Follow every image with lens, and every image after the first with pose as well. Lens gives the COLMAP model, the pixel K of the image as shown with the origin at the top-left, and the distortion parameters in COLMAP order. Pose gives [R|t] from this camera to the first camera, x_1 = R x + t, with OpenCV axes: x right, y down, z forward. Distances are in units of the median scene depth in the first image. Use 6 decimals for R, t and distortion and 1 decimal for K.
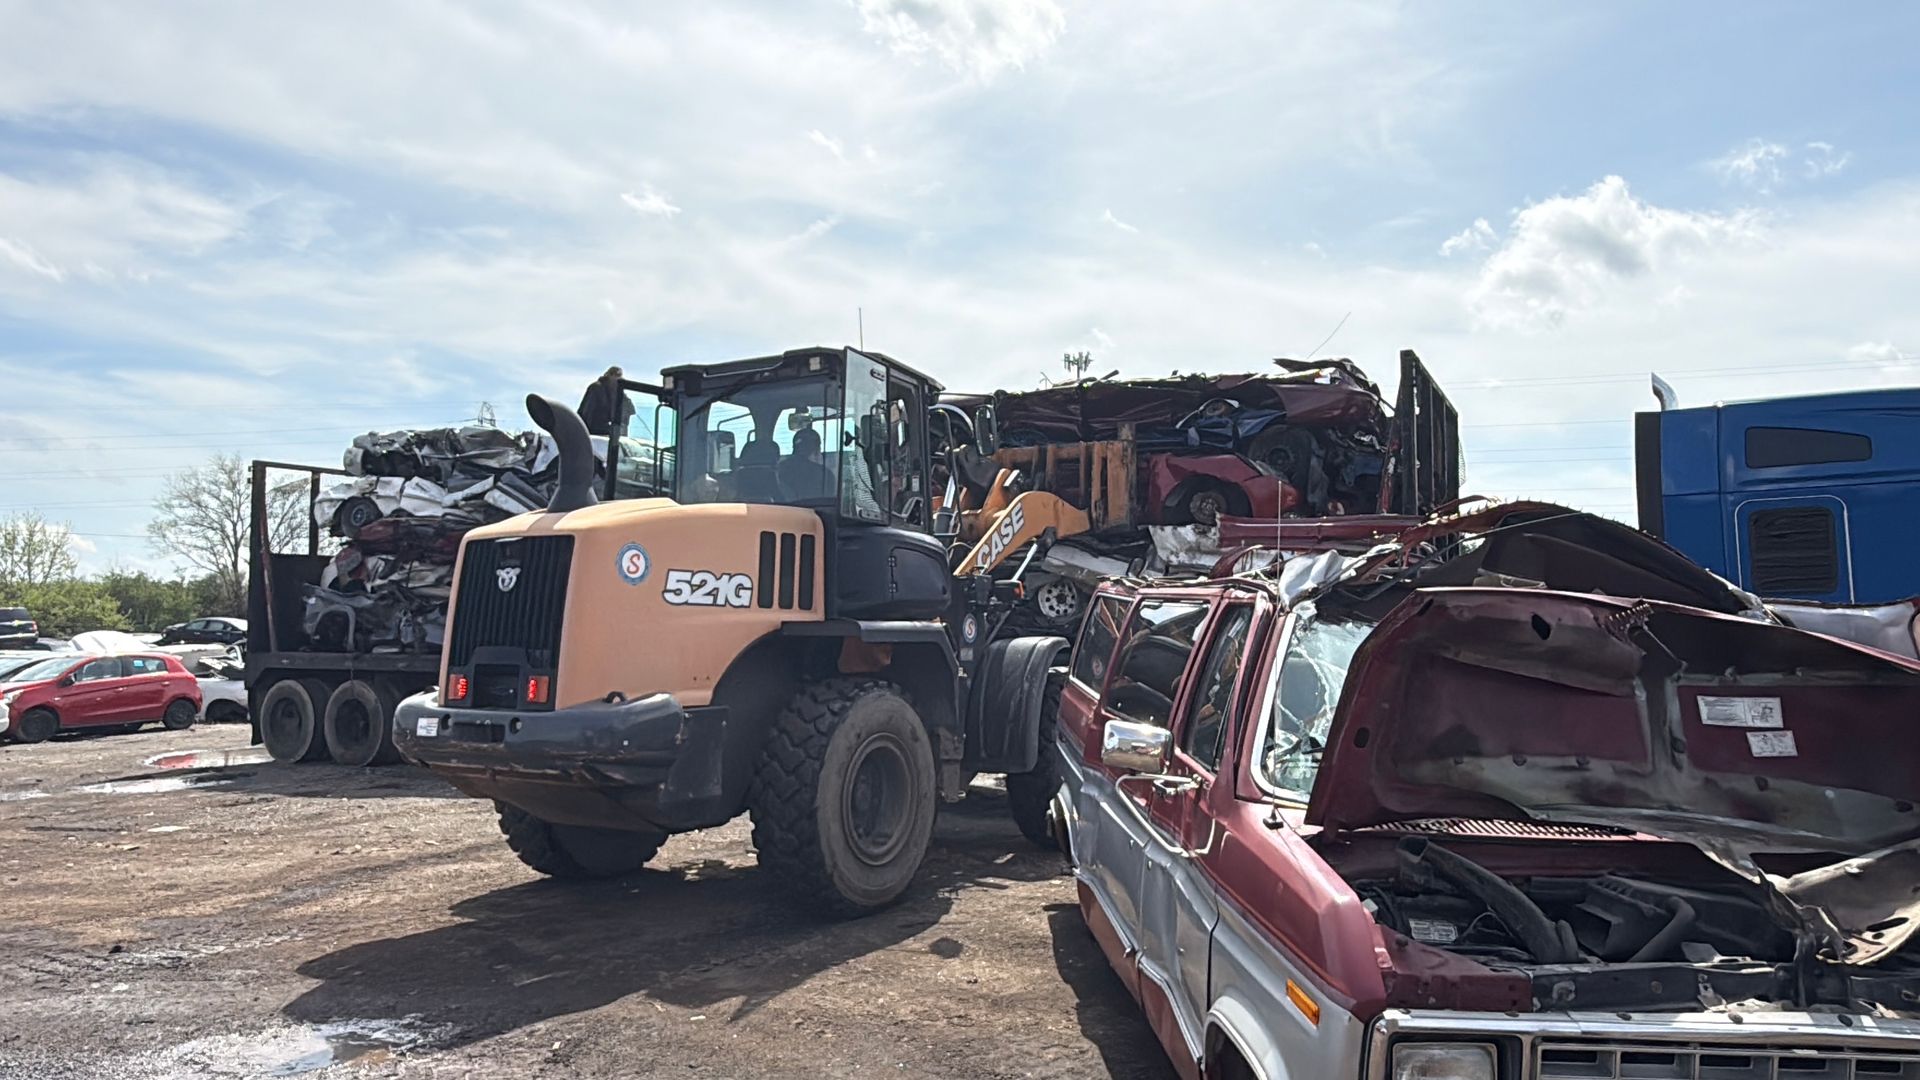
lens RADIAL K [[1313.8, 0, 945.4], [0, 1313.8, 551.5], [0, 0, 1]] dist [0.002686, 0.005160]
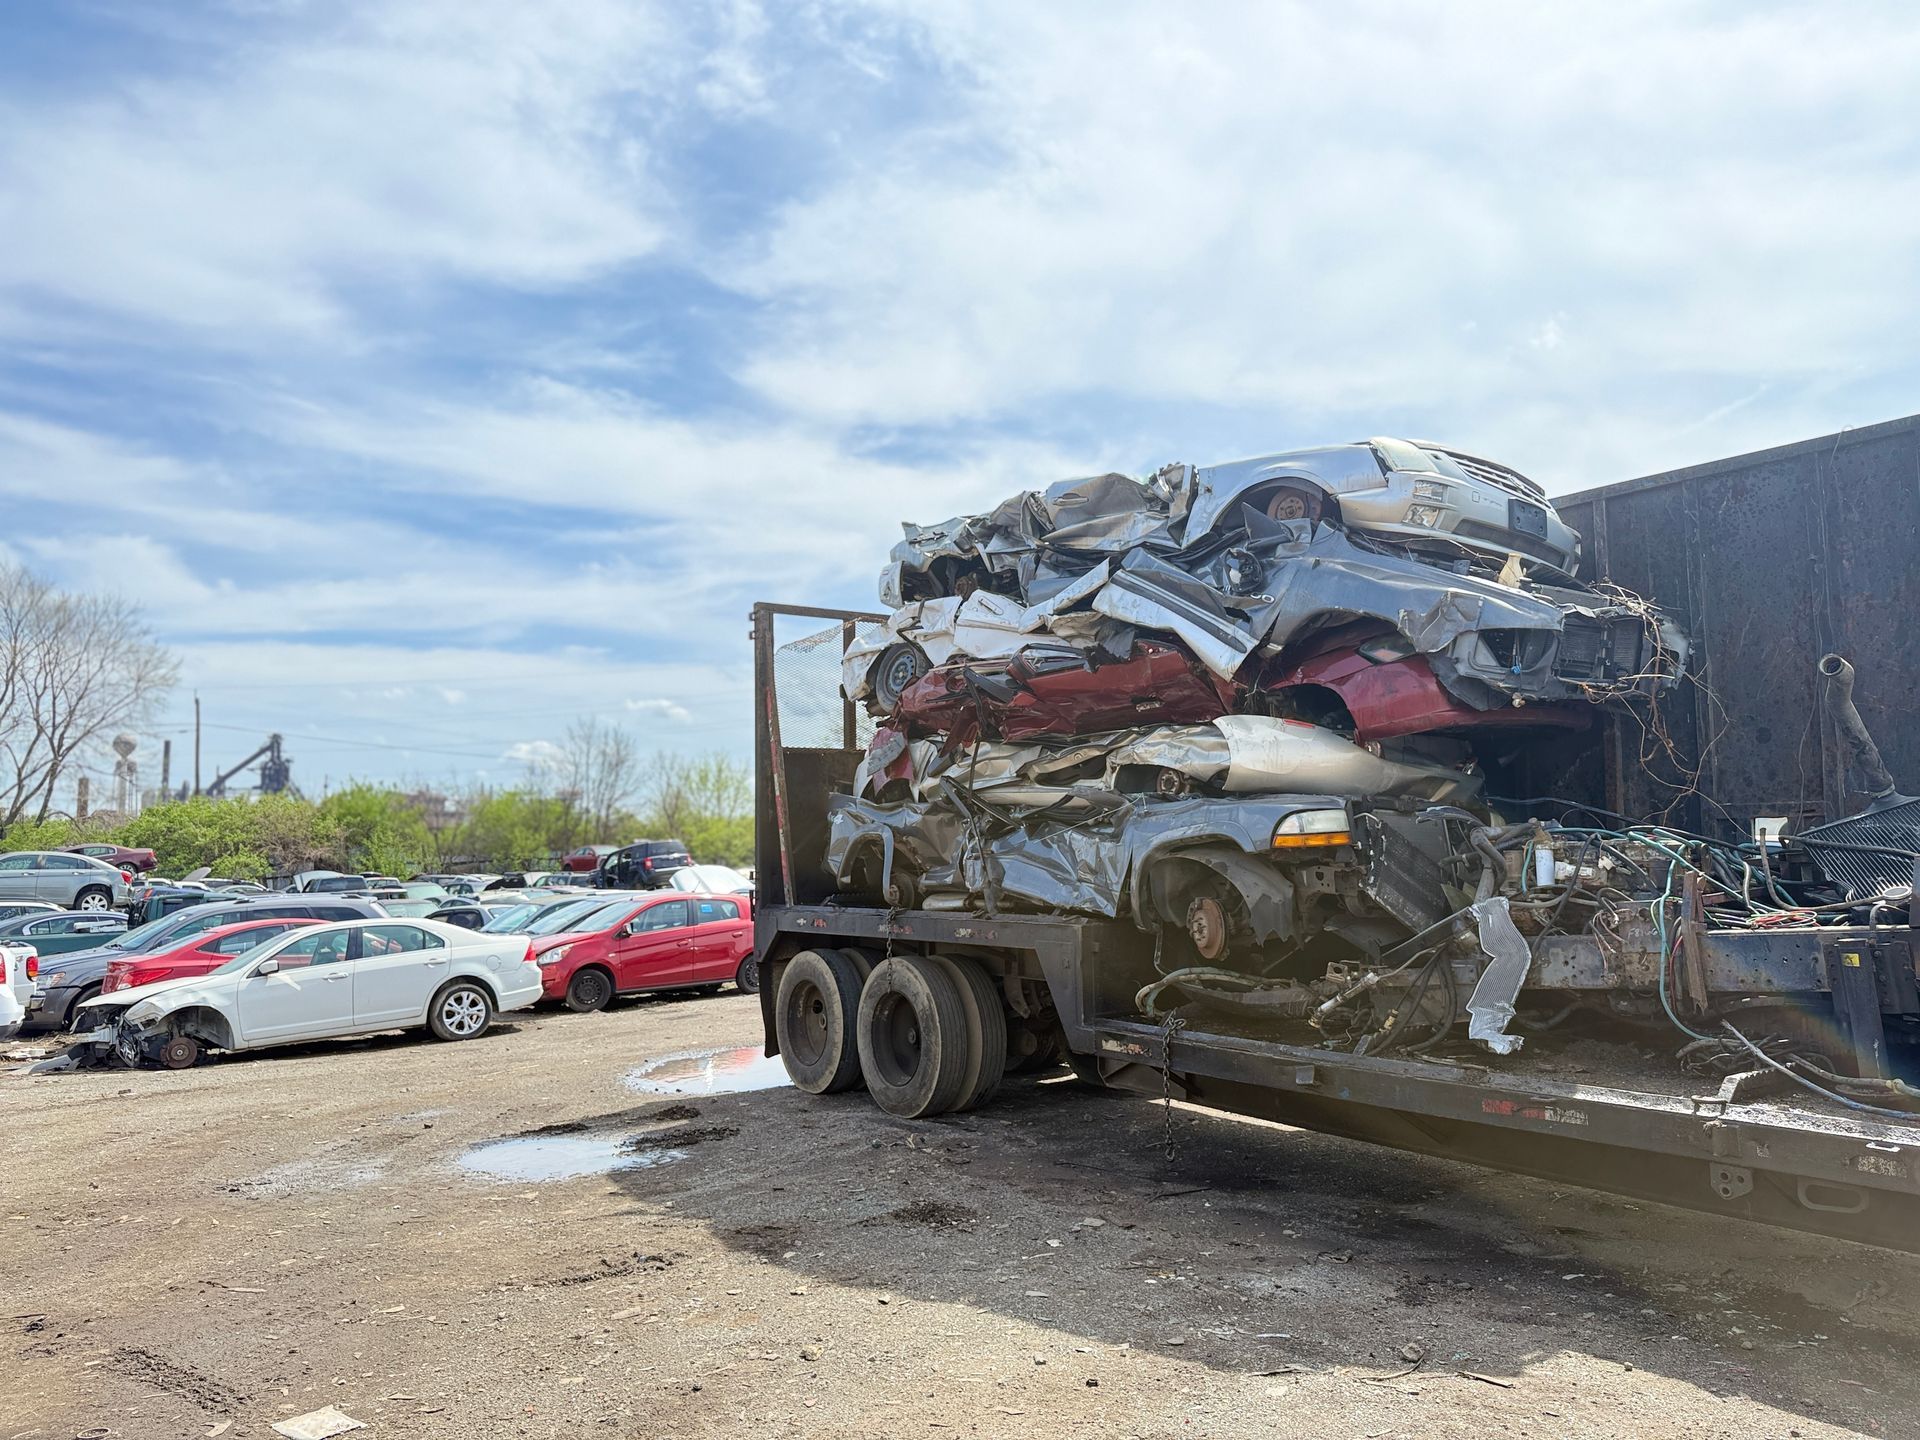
lens RADIAL K [[1333.6, 0, 960.0], [0, 1333.6, 720.0], [0, 0, 1]] dist [0.051539, -0.047366]
pose [[0.895174, -0.058326, -0.441884, -0.163745], [0.041330, 0.997992, -0.048004, 0.024558], [0.443797, 0.024709, 0.895787, 0.492644]]
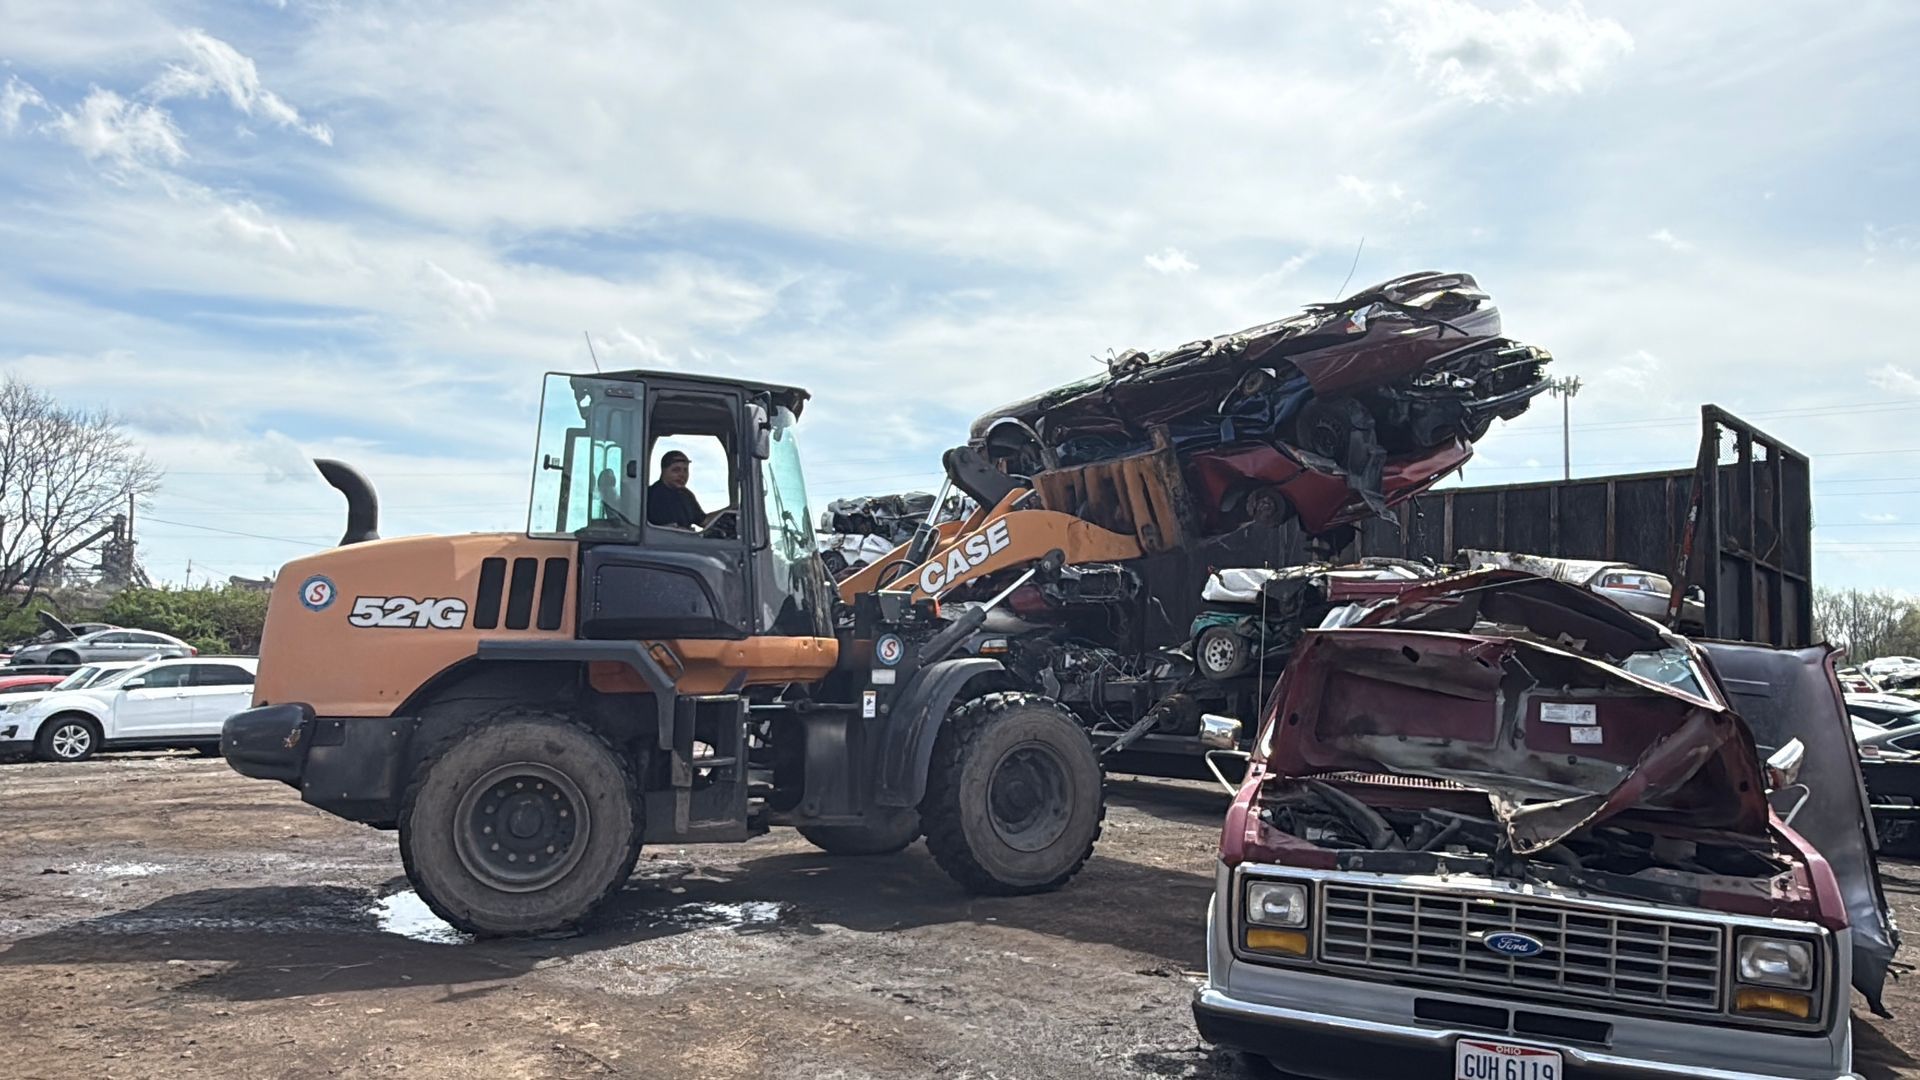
lens RADIAL K [[1303.8, 0, 960.0], [0, 1303.8, 540.0], [0, 0, 1]] dist [0.005091, 0.002328]
pose [[0.940948, -0.012711, -0.338312, 0.097550], [-0.000190, 0.999275, -0.038071, -0.004357], [0.338551, 0.035887, 0.940263, -0.140181]]
